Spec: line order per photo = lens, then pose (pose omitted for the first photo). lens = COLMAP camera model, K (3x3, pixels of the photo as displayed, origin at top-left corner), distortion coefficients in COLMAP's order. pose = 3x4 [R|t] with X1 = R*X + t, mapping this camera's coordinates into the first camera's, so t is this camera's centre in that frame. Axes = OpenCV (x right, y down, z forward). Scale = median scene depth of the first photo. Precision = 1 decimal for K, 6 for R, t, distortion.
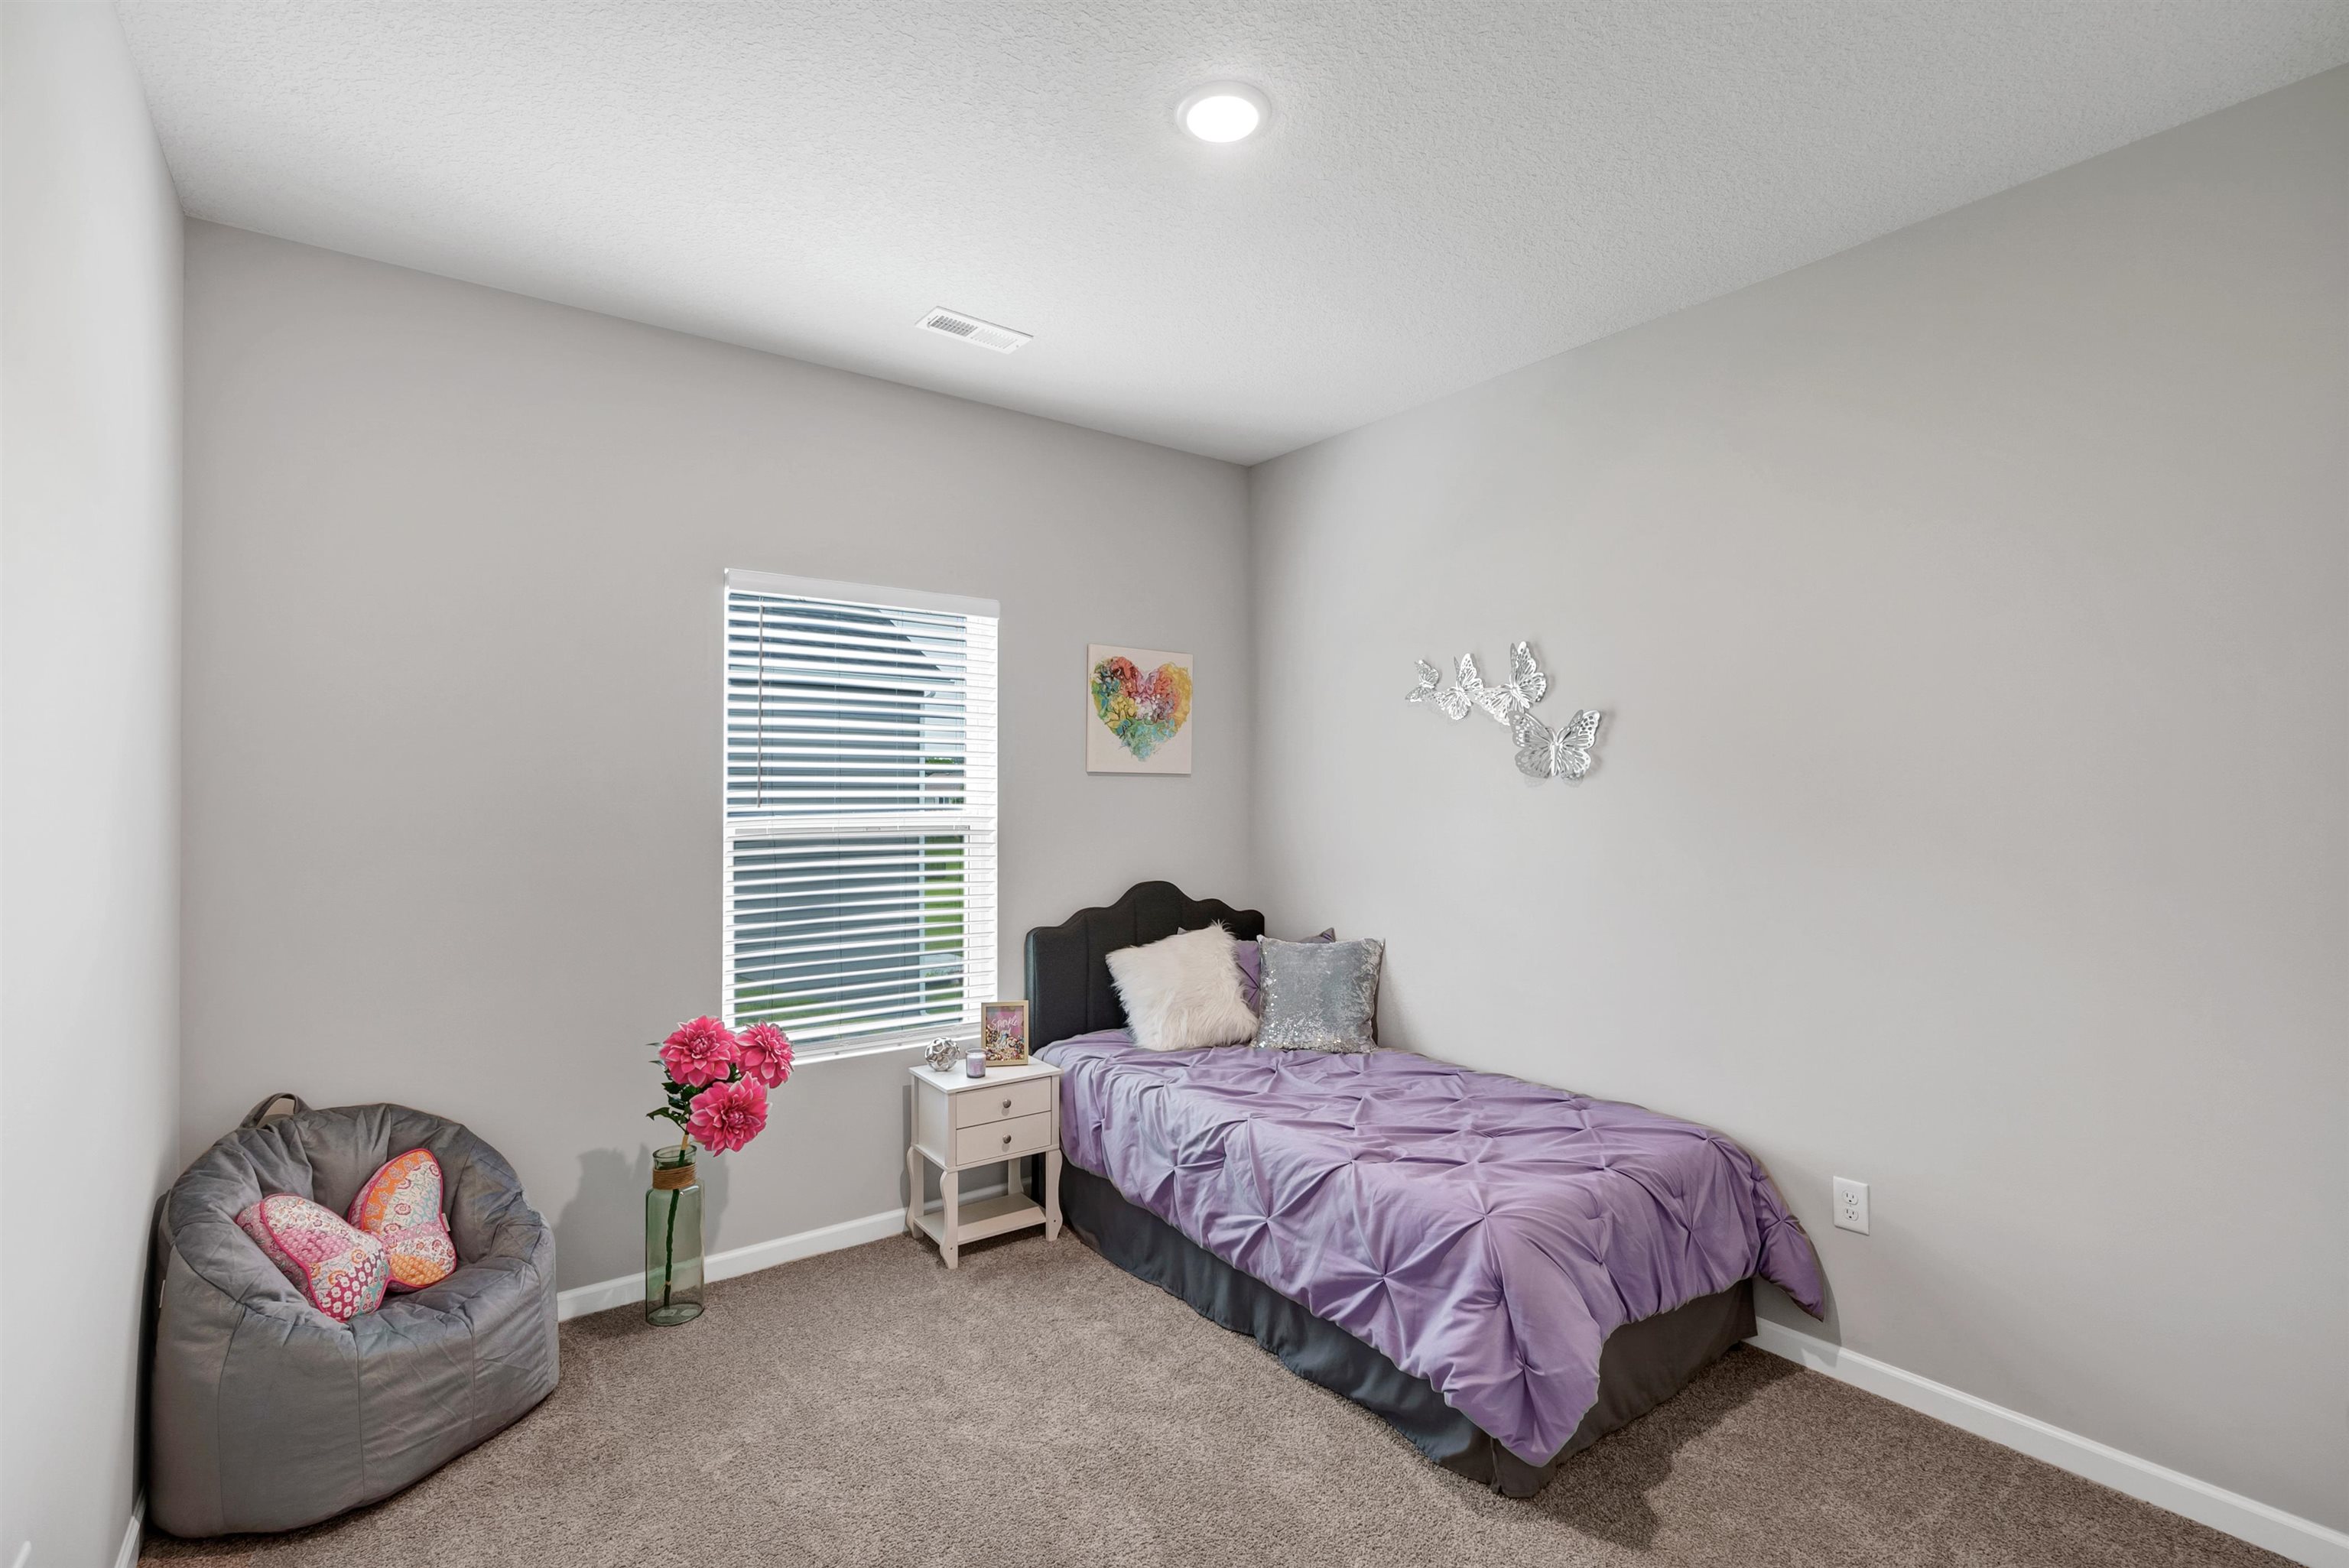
lens RADIAL K [[1084.5, 0, 1166.8], [0, 1084.5, 770.9], [0, 0, 1]] dist [0.001479, 0.000138]
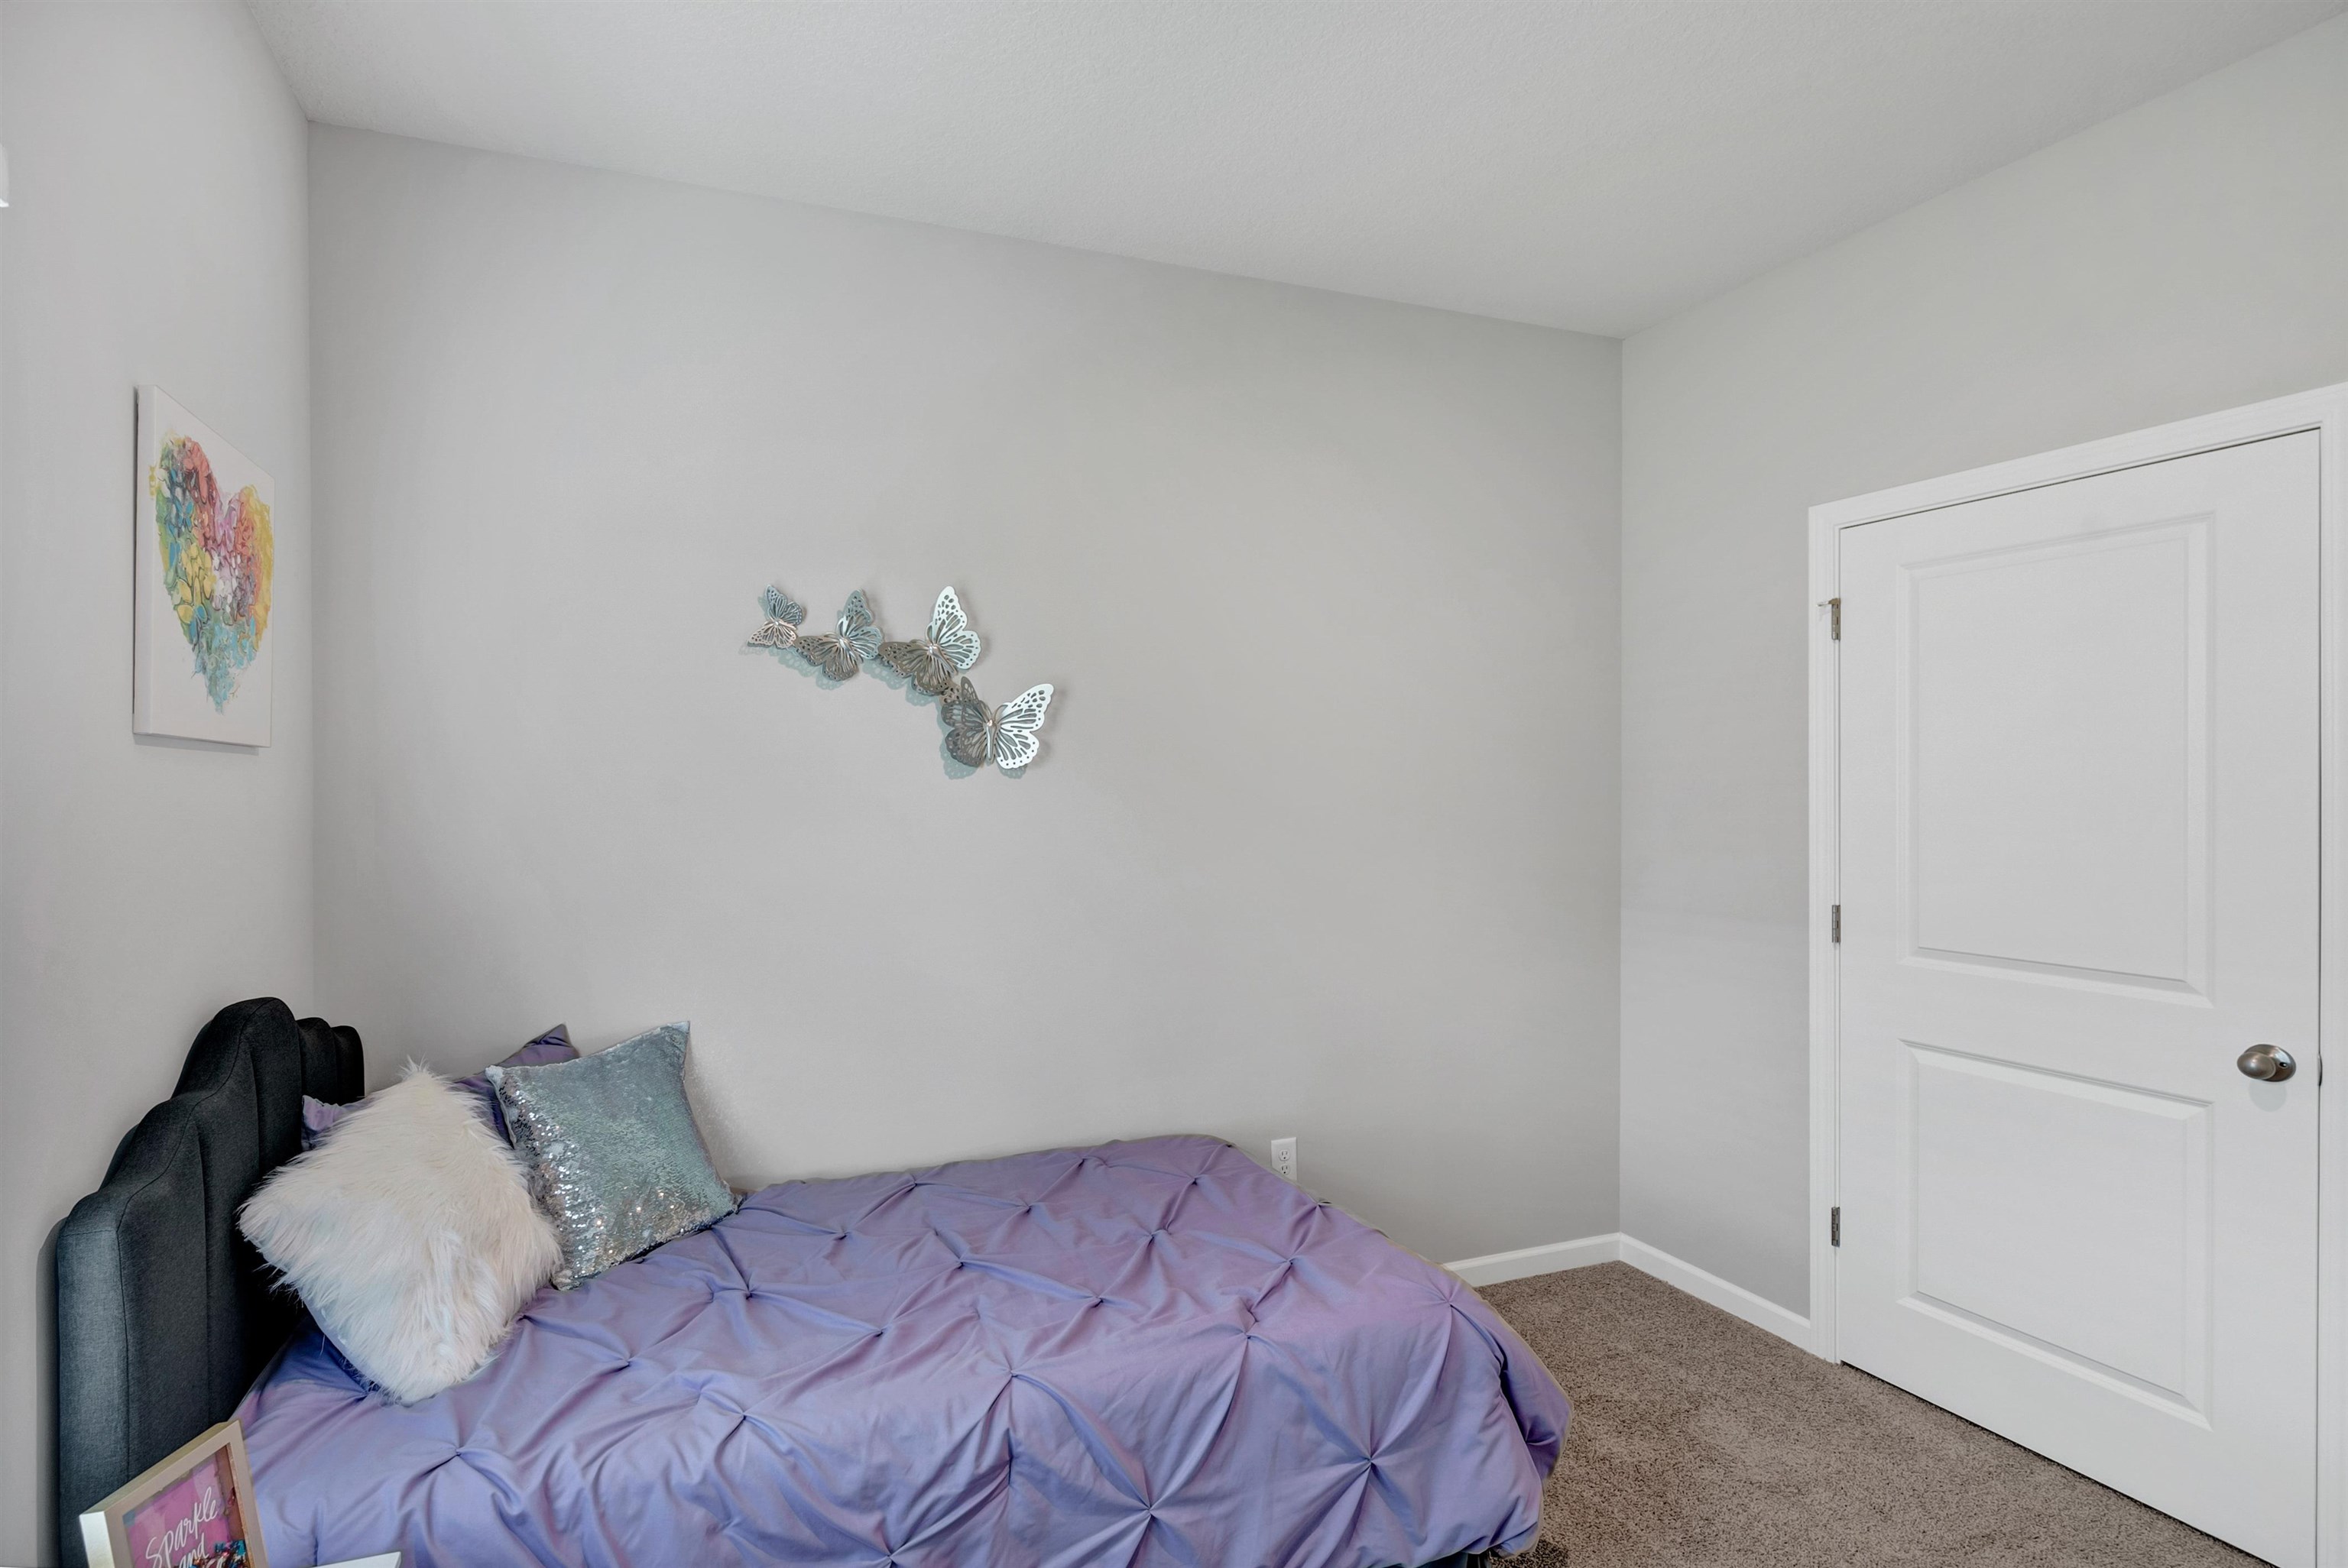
lens RADIAL K [[1084.0, 0, 1166.3], [0, 1084.0, 770.9], [0, 0, 1]] dist [0.001479, 0.000138]
pose [[0.293751, 0.009315, 0.955836, -0.372237], [-0.011515, 0.999914, -0.006206, 0.013892], [-0.955812, -0.009184, 0.293834, 0.655474]]
